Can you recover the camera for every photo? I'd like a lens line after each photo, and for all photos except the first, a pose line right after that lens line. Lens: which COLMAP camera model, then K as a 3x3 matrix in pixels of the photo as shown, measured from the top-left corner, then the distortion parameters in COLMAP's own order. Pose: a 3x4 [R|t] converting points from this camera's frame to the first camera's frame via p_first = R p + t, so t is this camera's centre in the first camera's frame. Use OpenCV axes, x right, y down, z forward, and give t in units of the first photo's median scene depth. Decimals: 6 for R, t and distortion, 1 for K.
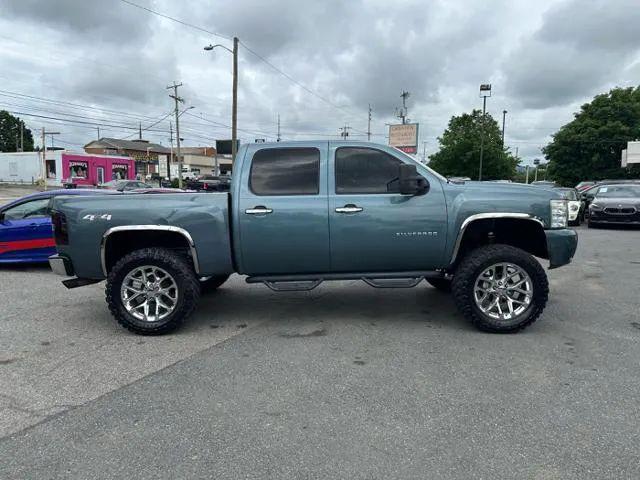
lens RADIAL K [[443.4, 0, 317.0], [0, 443.4, 240.8], [0, 0, 1]] dist [0.052601, -0.046256]
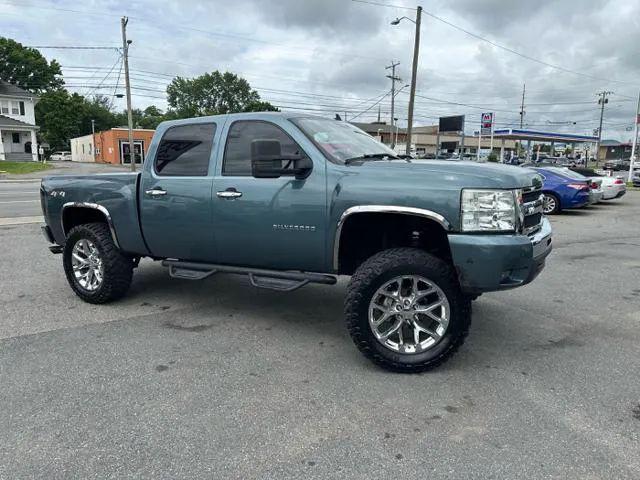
lens RADIAL K [[442.3, 0, 312.7], [0, 442.3, 251.4], [0, 0, 1]] dist [-0.000730, -0.005604]
pose [[0.872129, 0.086931, -0.481491, 0.614513], [-0.053063, 0.995090, 0.083545, -0.038419], [0.486389, -0.047312, 0.872460, 0.309176]]
